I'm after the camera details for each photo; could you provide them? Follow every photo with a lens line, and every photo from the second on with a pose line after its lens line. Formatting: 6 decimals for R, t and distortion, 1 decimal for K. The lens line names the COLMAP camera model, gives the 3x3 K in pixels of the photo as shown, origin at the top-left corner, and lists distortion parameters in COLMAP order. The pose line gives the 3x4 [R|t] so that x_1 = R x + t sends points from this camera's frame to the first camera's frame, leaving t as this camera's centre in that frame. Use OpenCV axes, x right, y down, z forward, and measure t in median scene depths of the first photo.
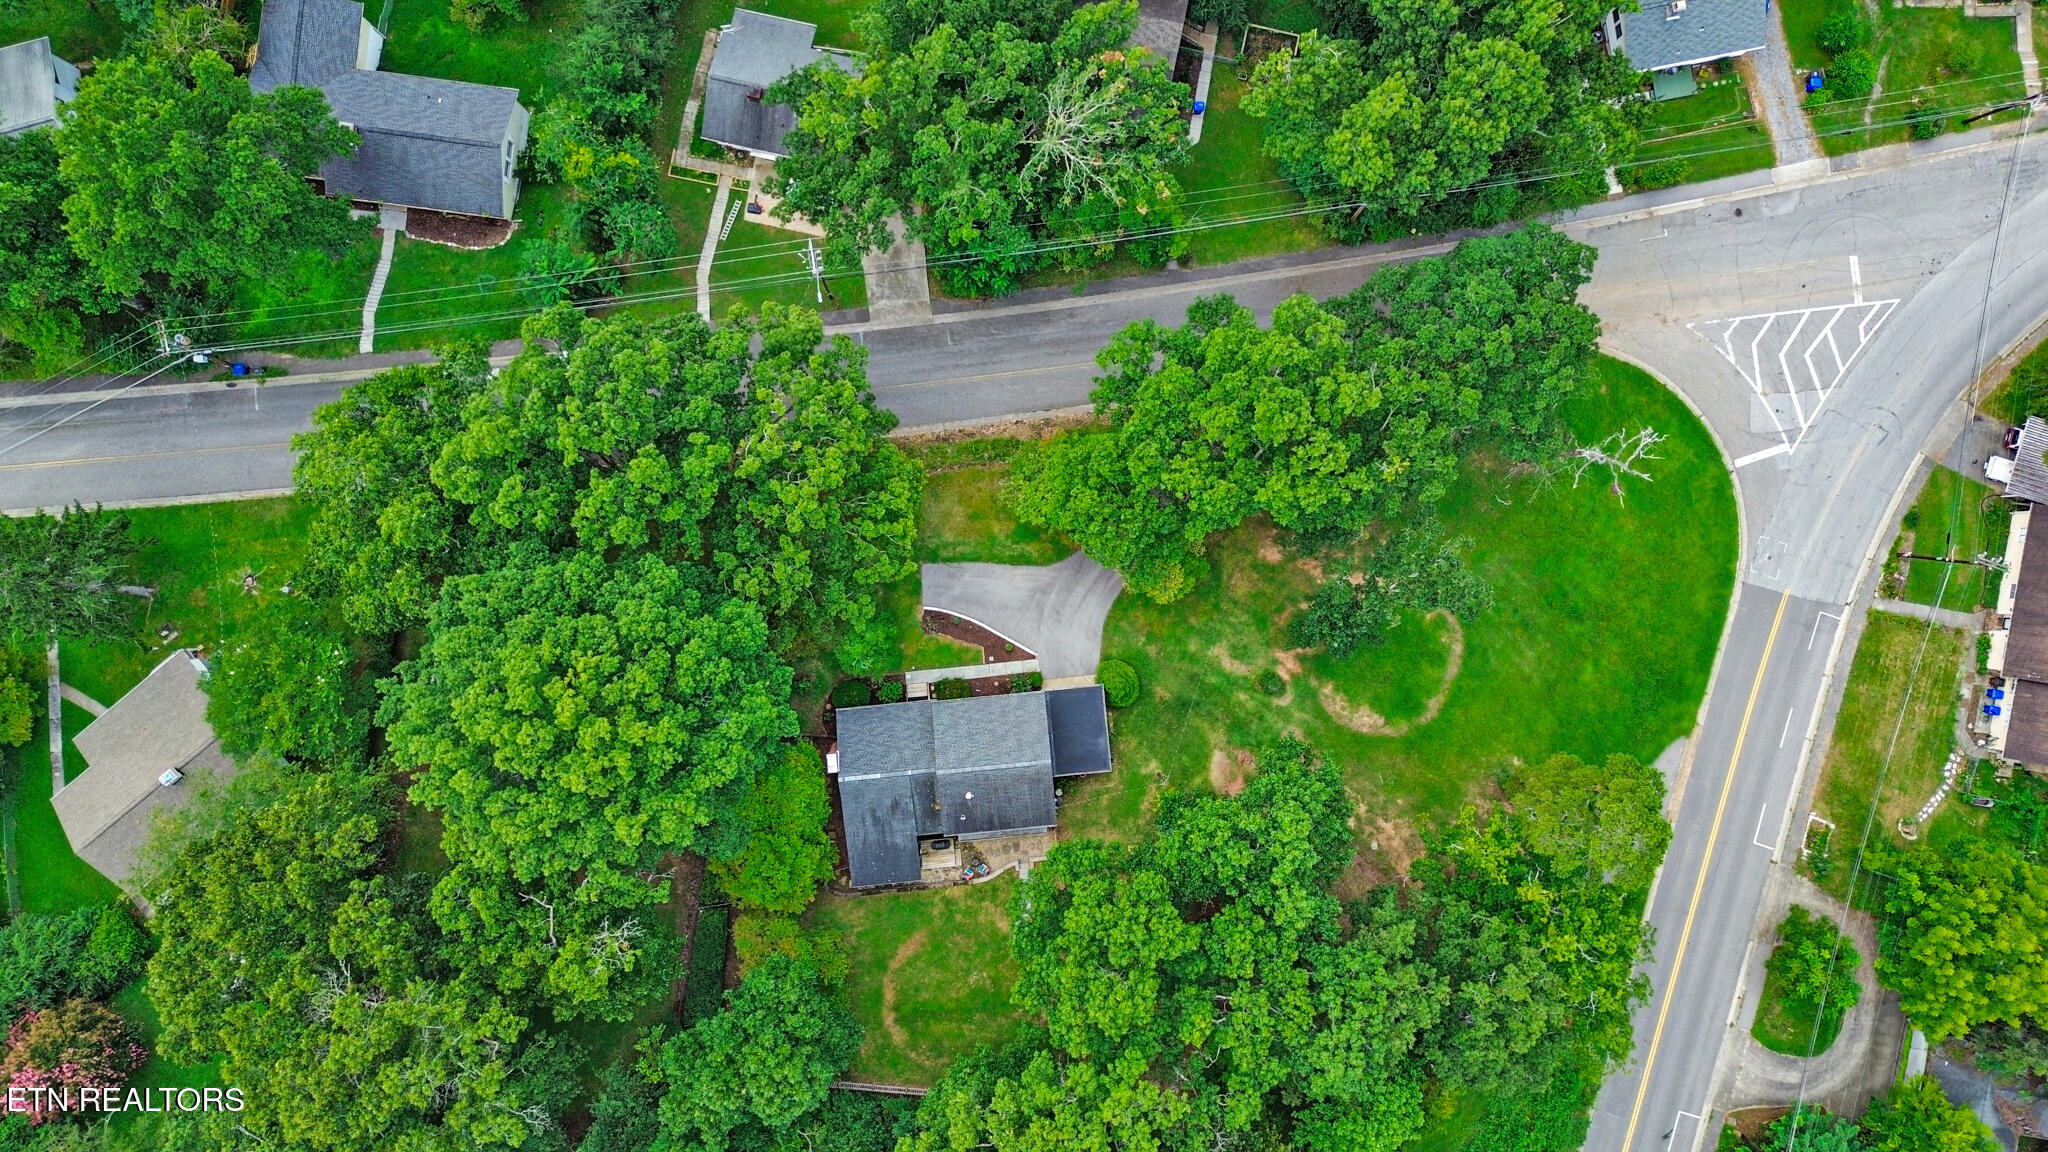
lens RADIAL K [[1487.4, 0, 1024.0], [0, 1487.4, 576.0], [0, 0, 1]] dist [0.074258, -0.077567]
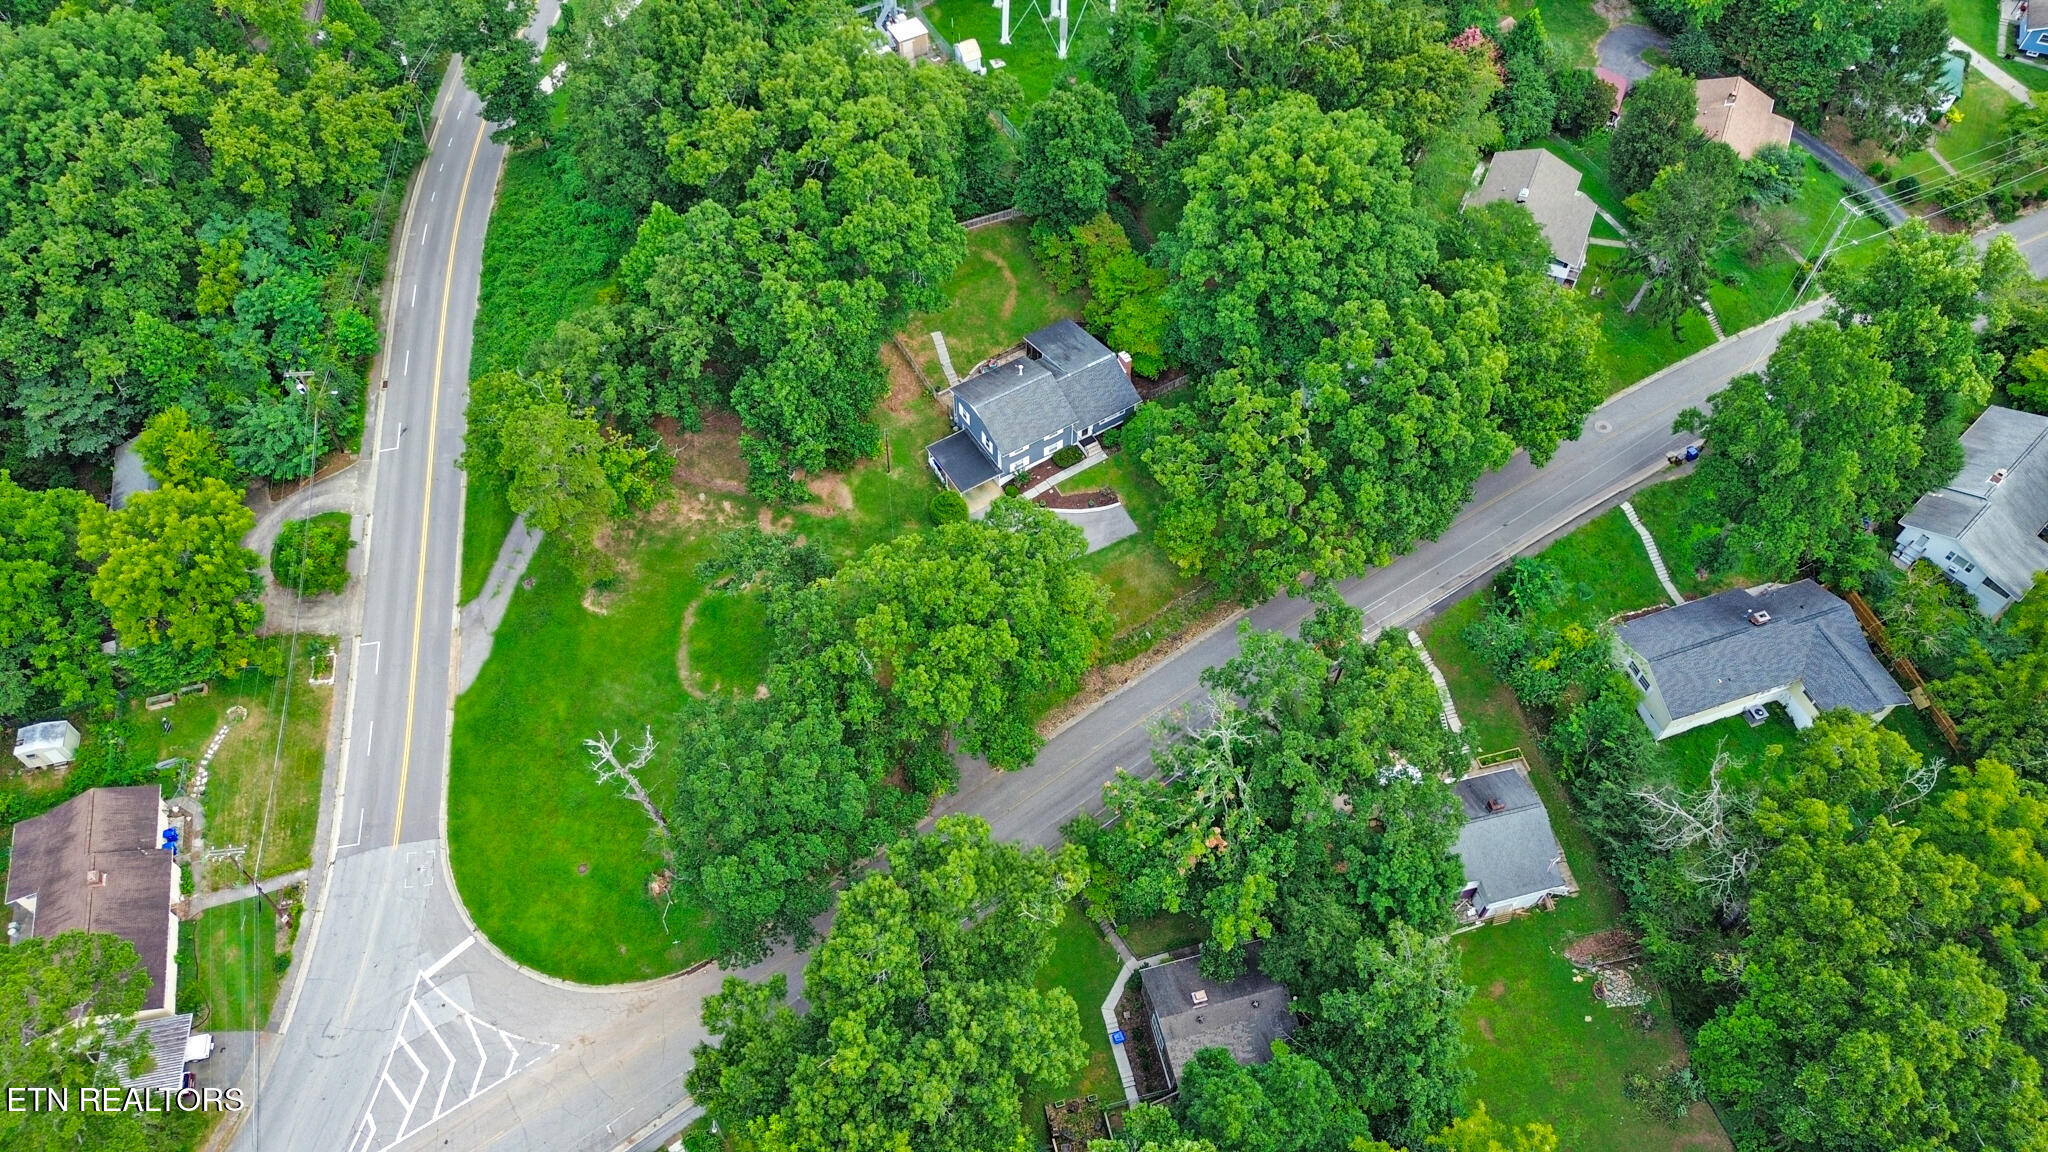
lens RADIAL K [[1487.4, 0, 1024.0], [0, 1487.4, 576.0], [0, 0, 1]] dist [0.074258, -0.077567]
pose [[-0.894965, 0.356311, -0.268478, 0.330444], [-0.446130, -0.718183, 0.534024, -0.599087], [-0.002538, 0.597709, 0.801709, 0.060052]]
